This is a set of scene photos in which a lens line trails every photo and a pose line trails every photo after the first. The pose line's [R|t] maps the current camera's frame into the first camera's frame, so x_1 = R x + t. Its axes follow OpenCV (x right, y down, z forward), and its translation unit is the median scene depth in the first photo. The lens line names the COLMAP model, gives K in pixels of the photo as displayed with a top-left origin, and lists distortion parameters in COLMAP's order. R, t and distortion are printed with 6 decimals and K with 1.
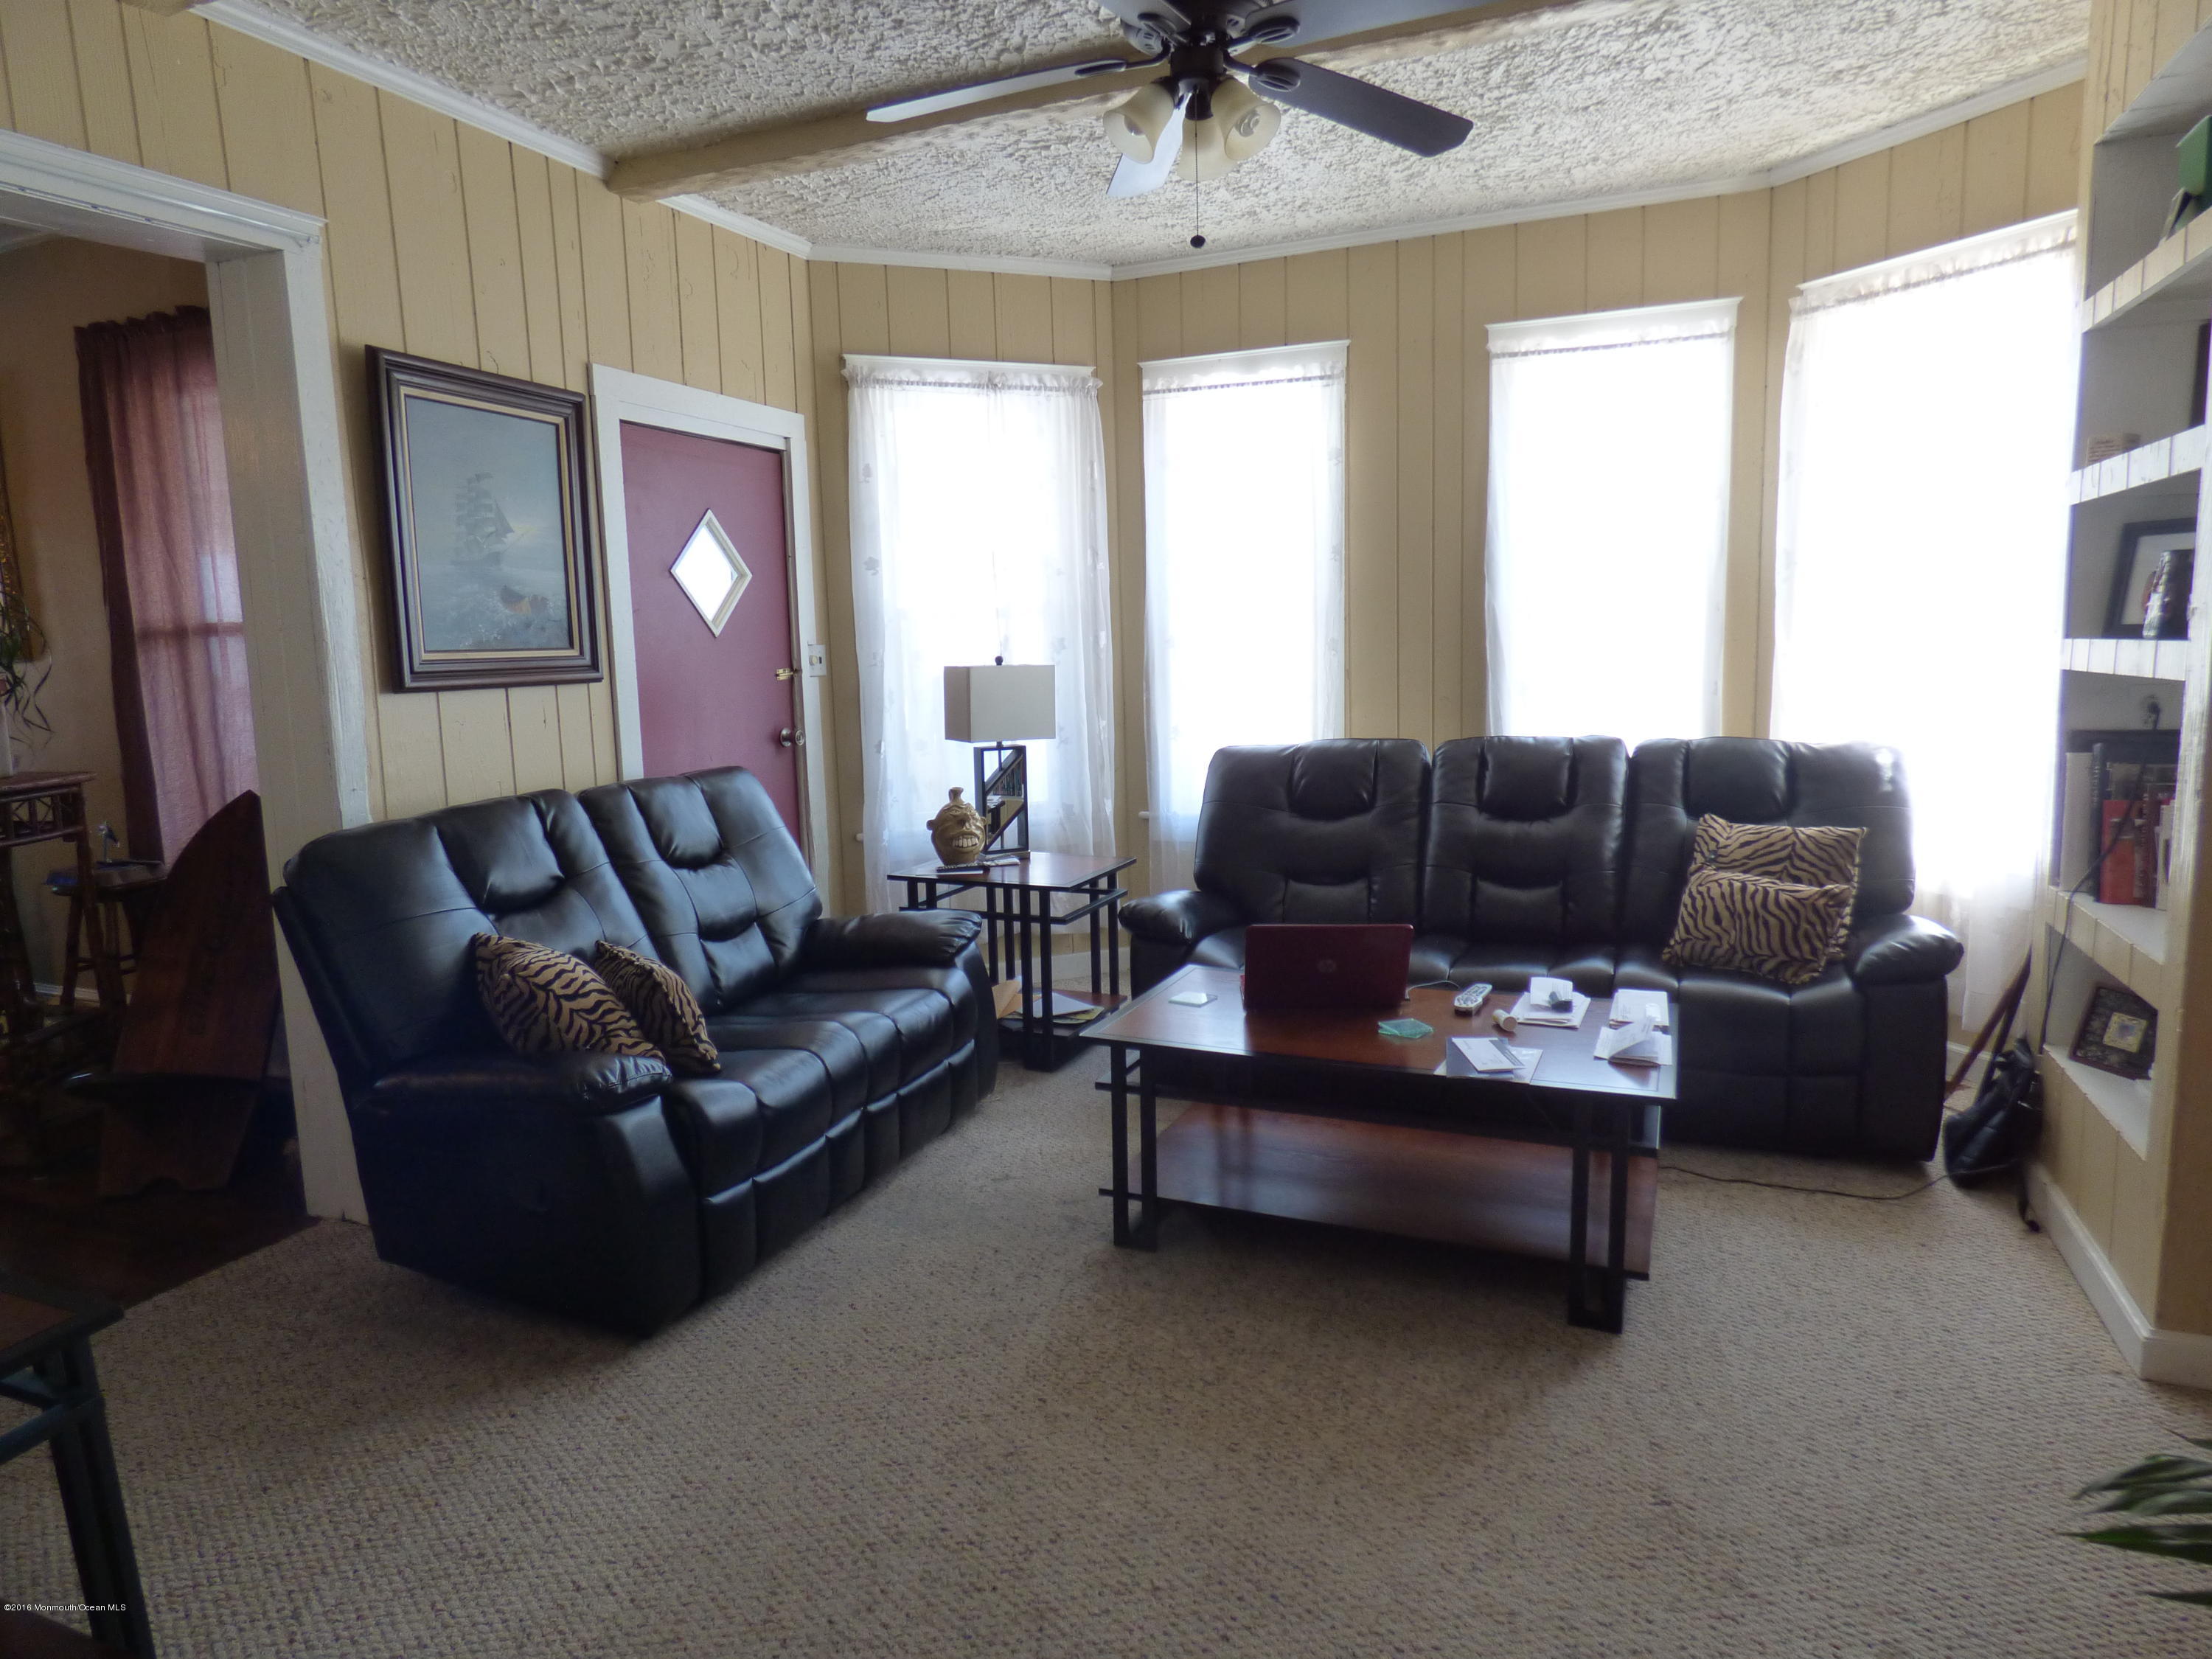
lens RADIAL K [[1338.6, 0, 1103.3], [0, 1338.6, 832.5], [0, 0, 1]] dist [-0.017981, -0.001450]
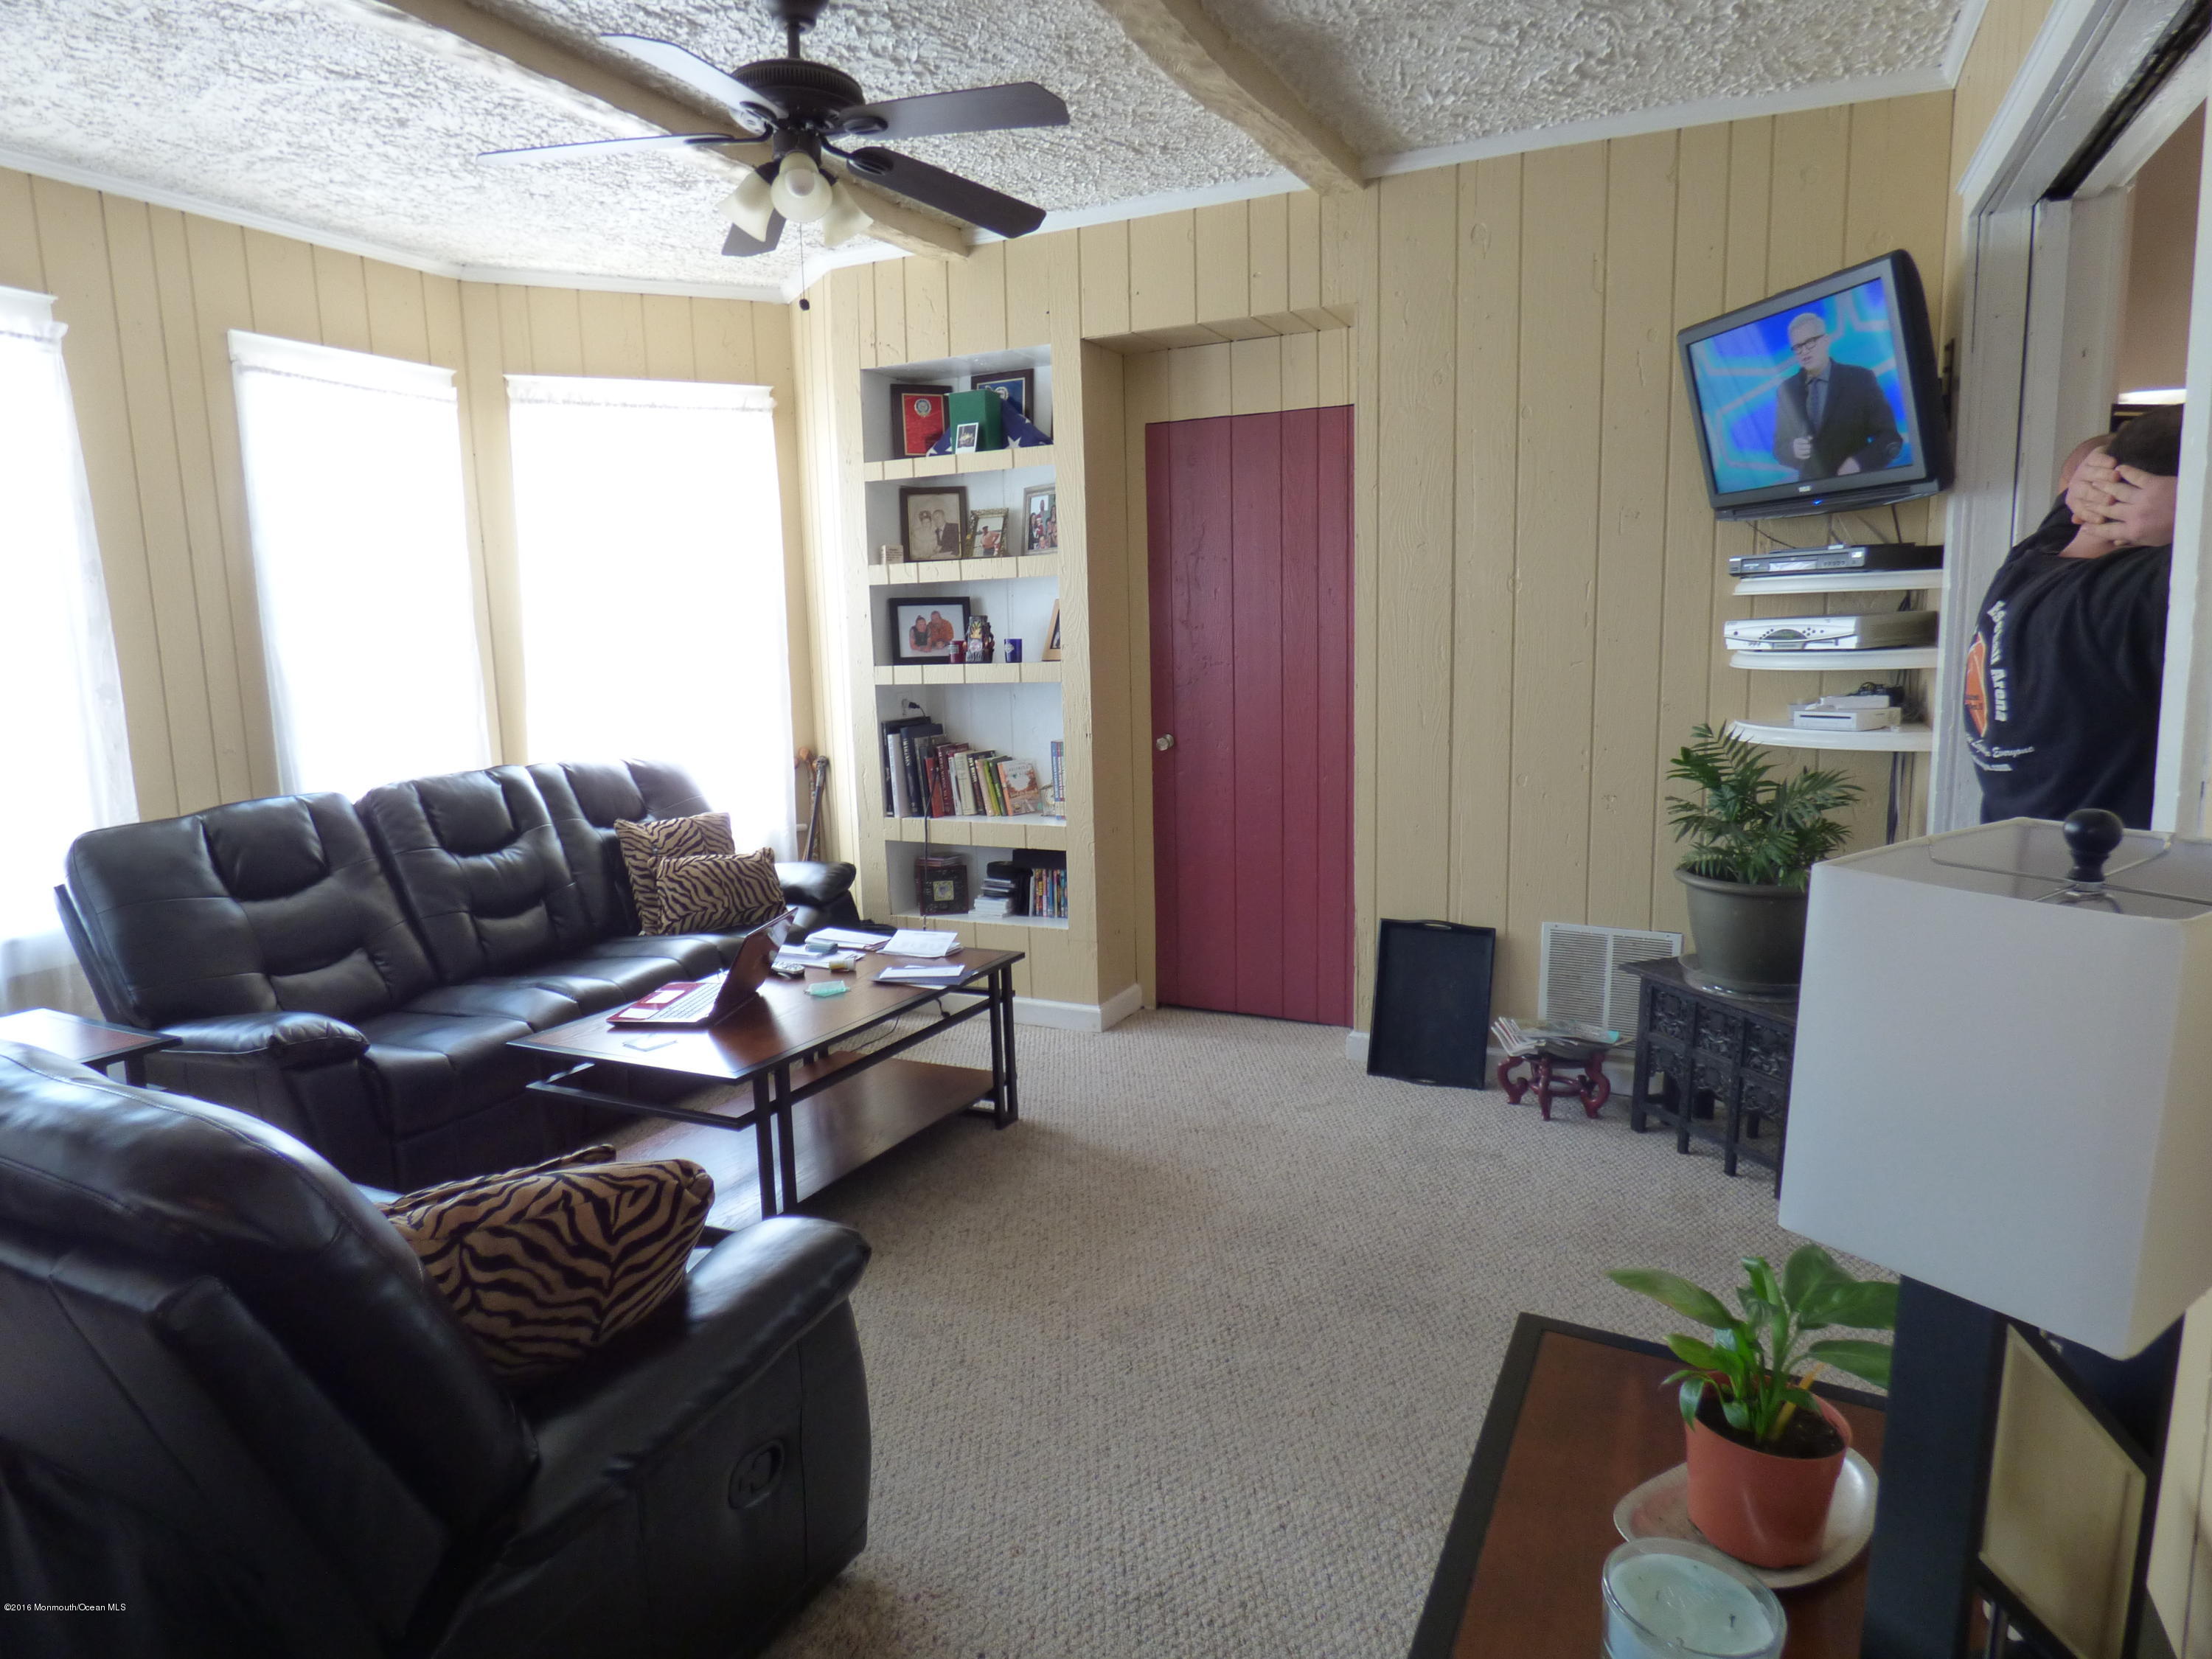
lens RADIAL K [[1338.6, 0, 1105.6], [0, 1338.6, 834.1], [0, 0, 1]] dist [-0.017981, -0.001450]
pose [[0.042501, -0.119984, 0.991866, -0.748523], [0.167991, 0.979487, 0.111288, -0.064029], [-0.984872, 0.161894, 0.061785, 0.527034]]
